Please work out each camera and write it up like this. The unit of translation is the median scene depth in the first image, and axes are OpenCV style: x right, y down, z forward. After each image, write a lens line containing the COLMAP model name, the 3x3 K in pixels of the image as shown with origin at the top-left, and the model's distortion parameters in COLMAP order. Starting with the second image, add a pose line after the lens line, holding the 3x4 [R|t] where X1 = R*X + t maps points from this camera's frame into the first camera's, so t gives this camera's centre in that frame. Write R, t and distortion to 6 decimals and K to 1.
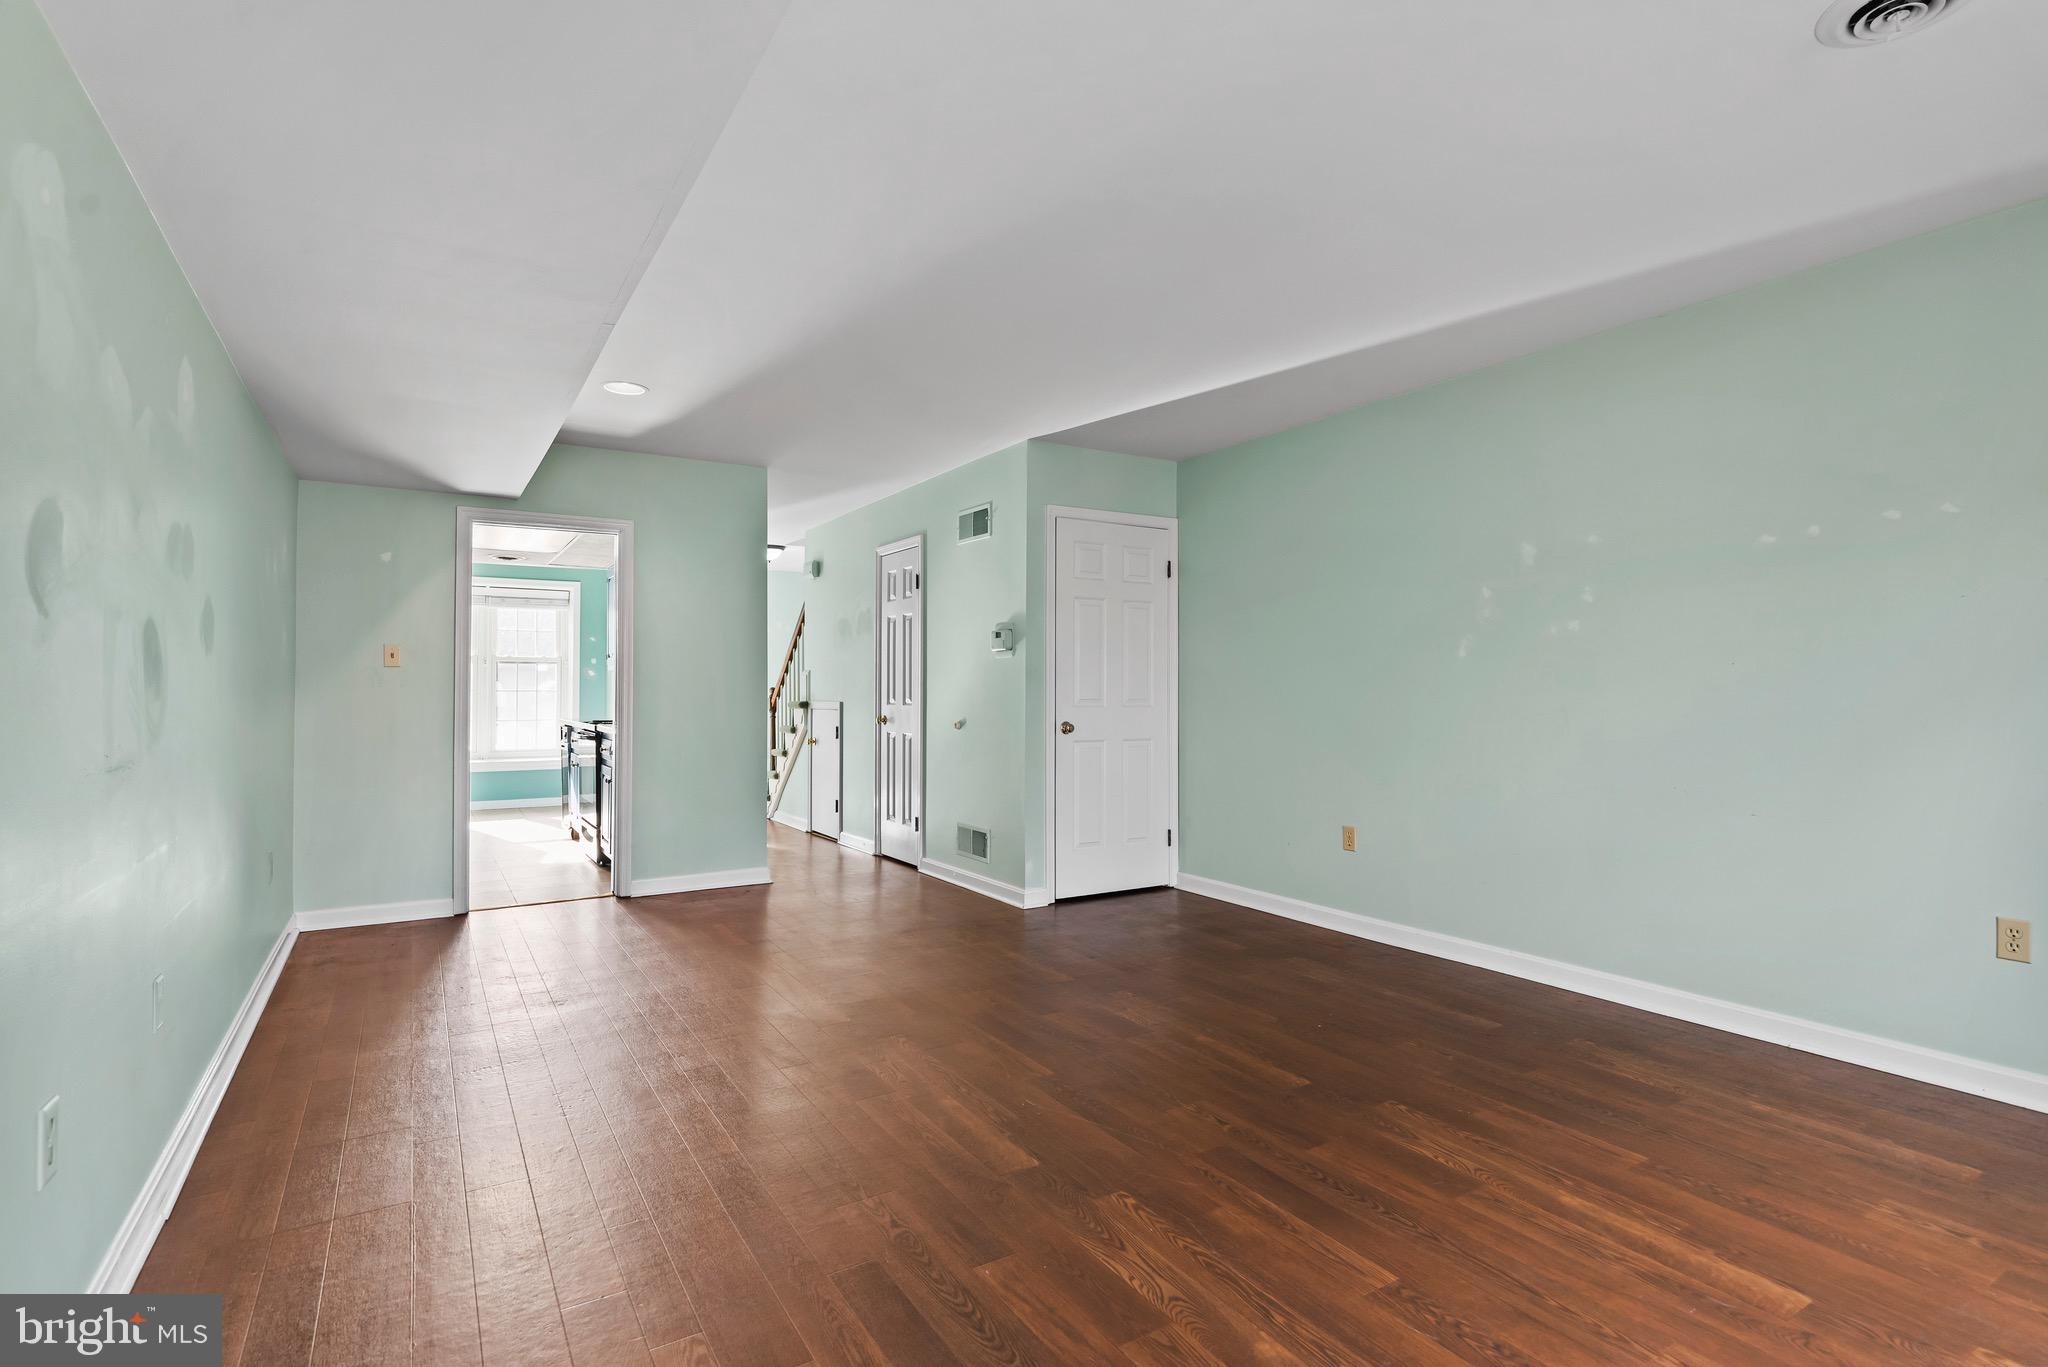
lens RADIAL K [[987.8, 0, 1029.2], [0, 987.8, 669.9], [0, 0, 1]] dist [-0.000516, -0.001332]
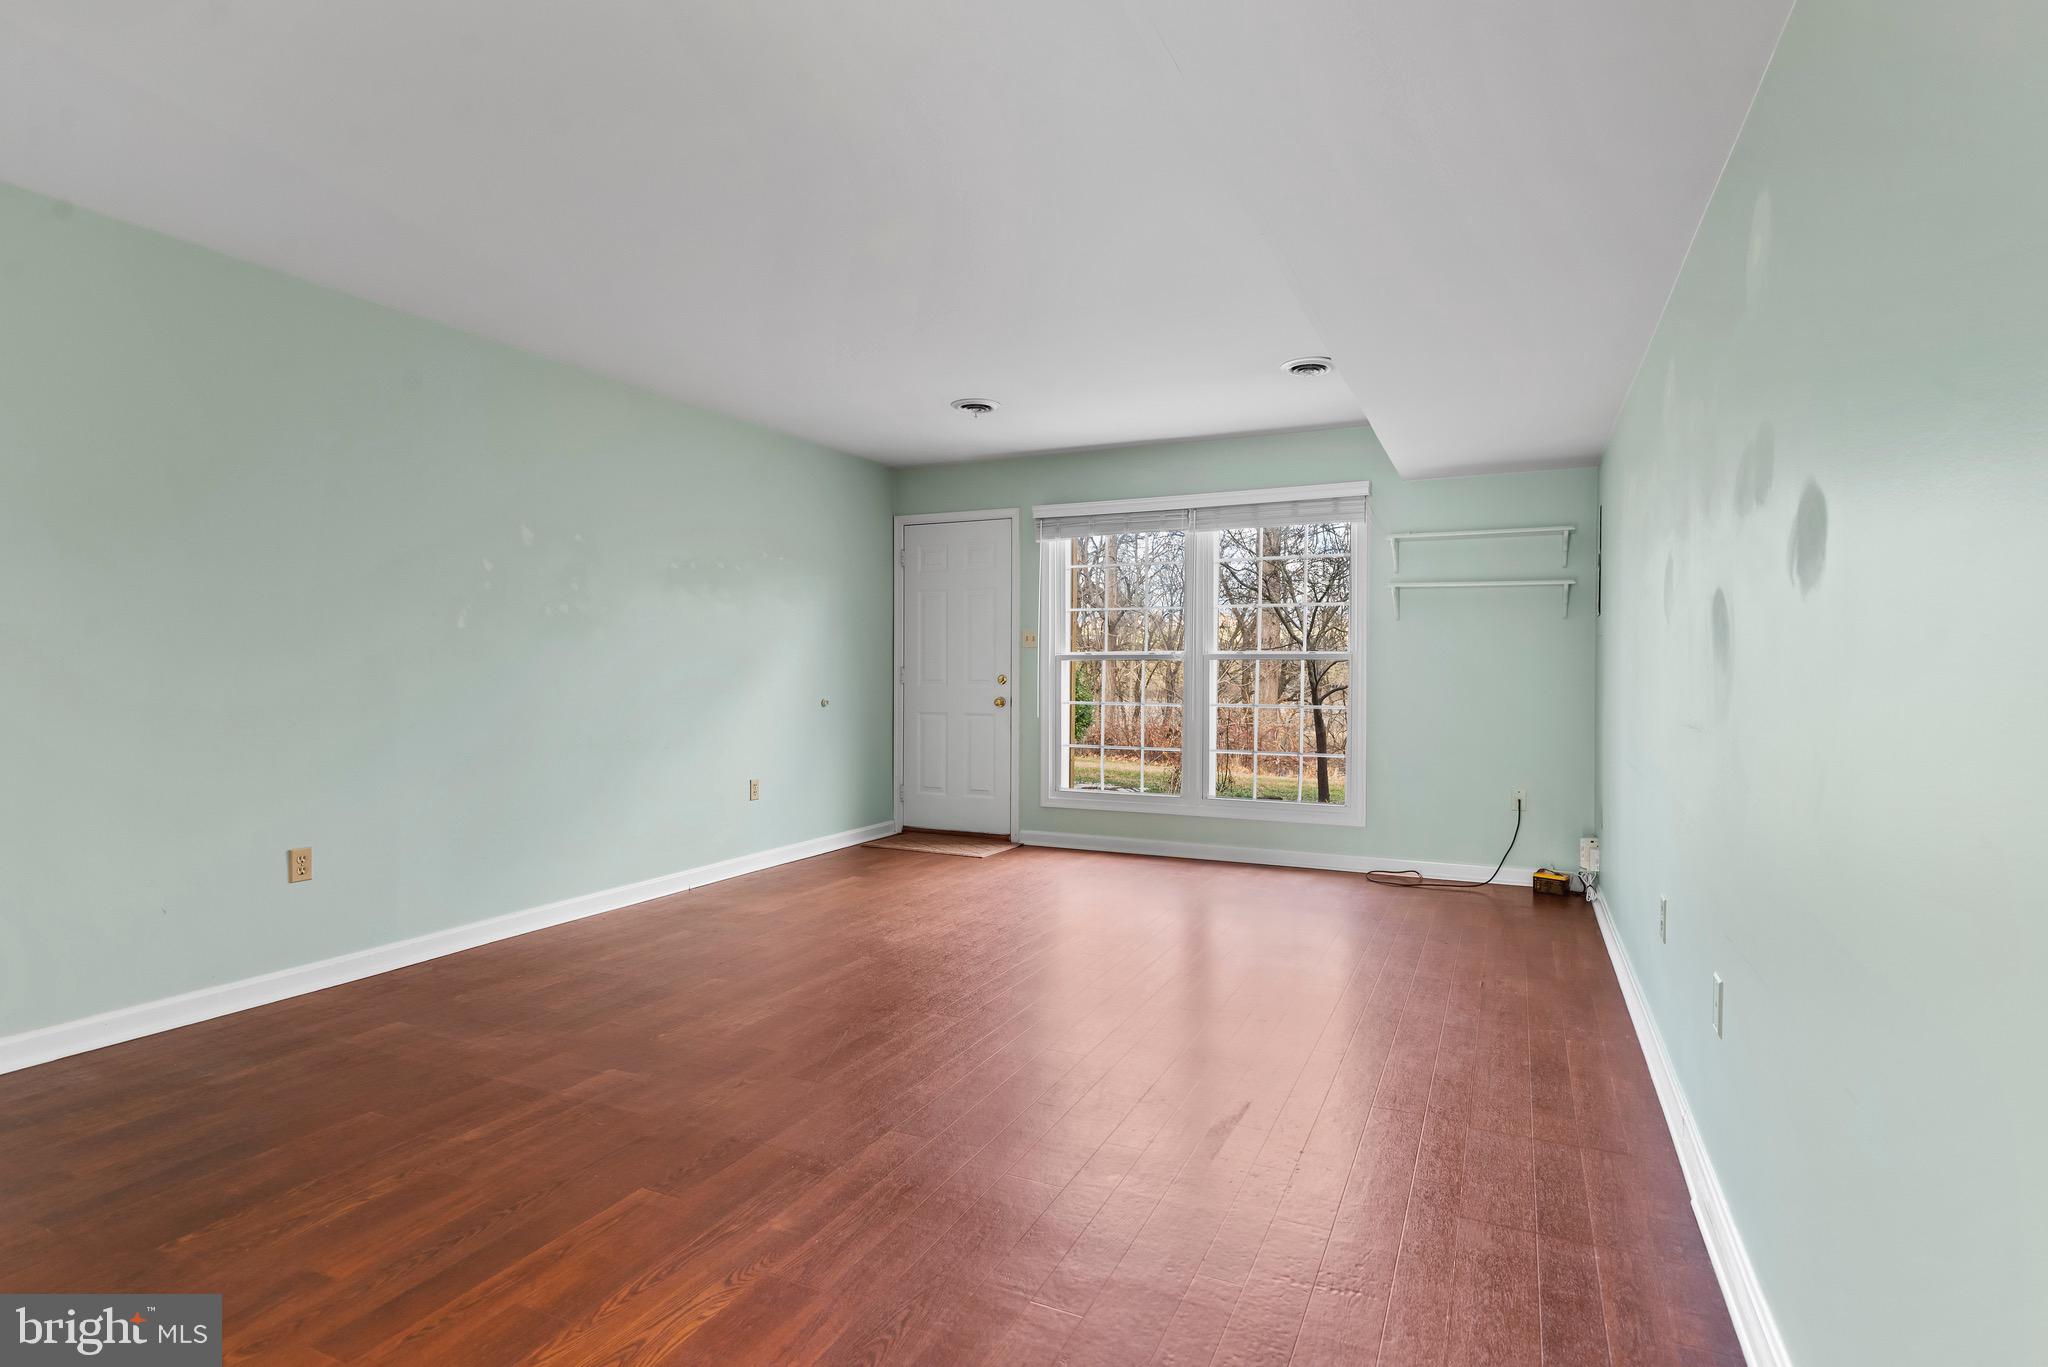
lens RADIAL K [[987.8, 0, 1063.0], [0, 987.8, 720.9], [0, 0, 1]] dist [-0.000516, -0.001332]
pose [[-0.557330, -0.039754, 0.829339, -0.707811], [-0.014990, 0.999172, 0.037820, 0.033494], [-0.830156, 0.008646, -0.557465, 1.084313]]
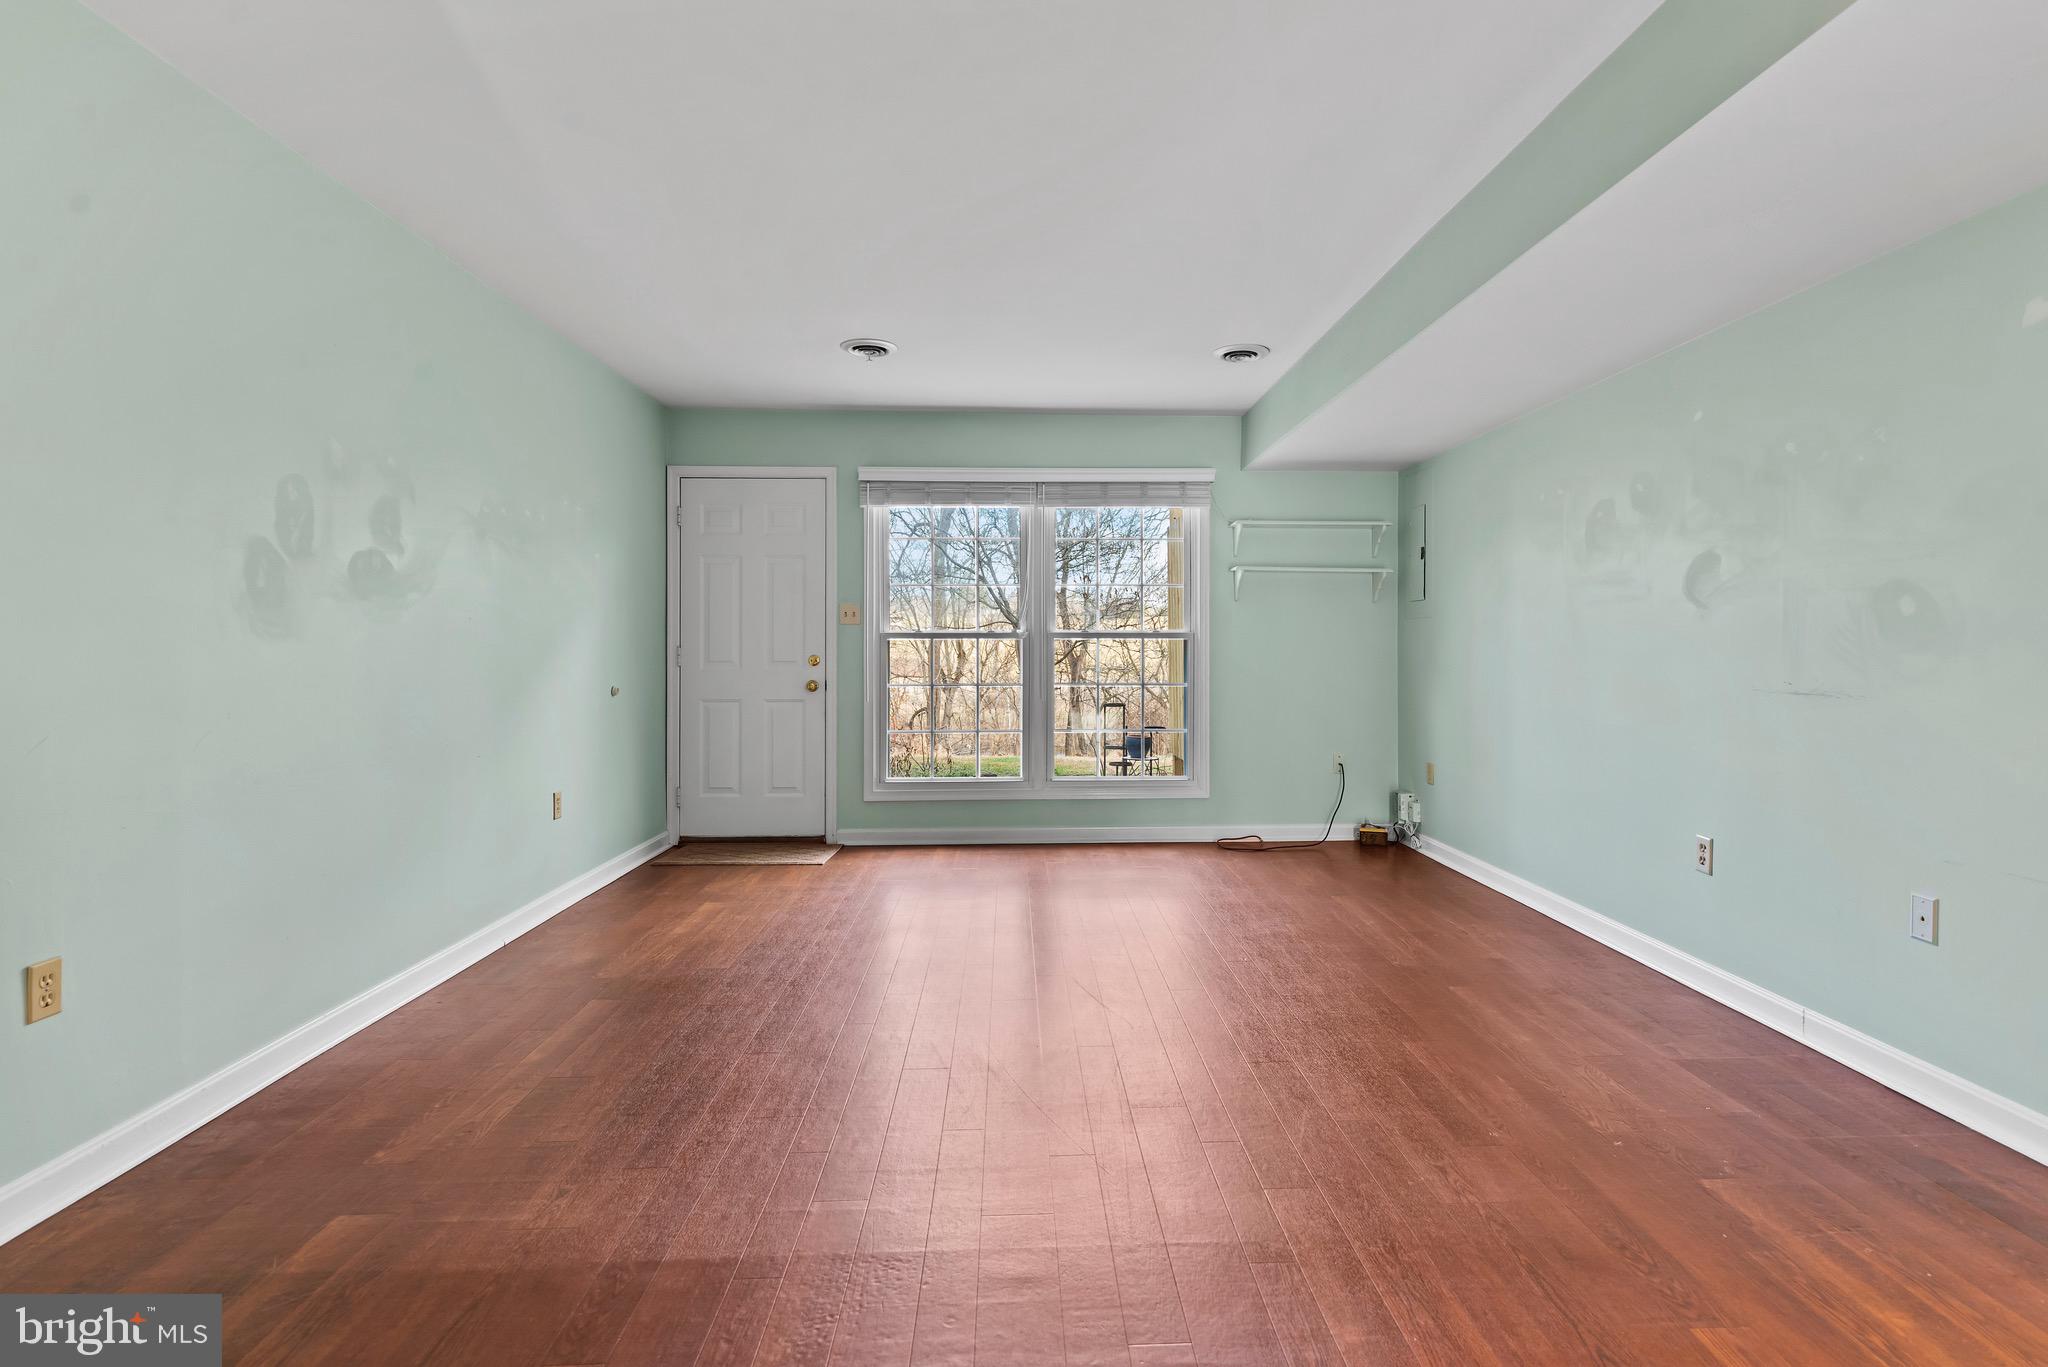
lens RADIAL K [[987.8, 0, 1034.1], [0, 987.8, 686.7], [0, 0, 1]] dist [-0.000516, -0.001332]
pose [[-0.868350, -0.012659, 0.495791, 0.009881], [-0.003481, 0.999805, 0.019430, 0.040894], [-0.495940, 0.015146, -0.868225, 1.537215]]
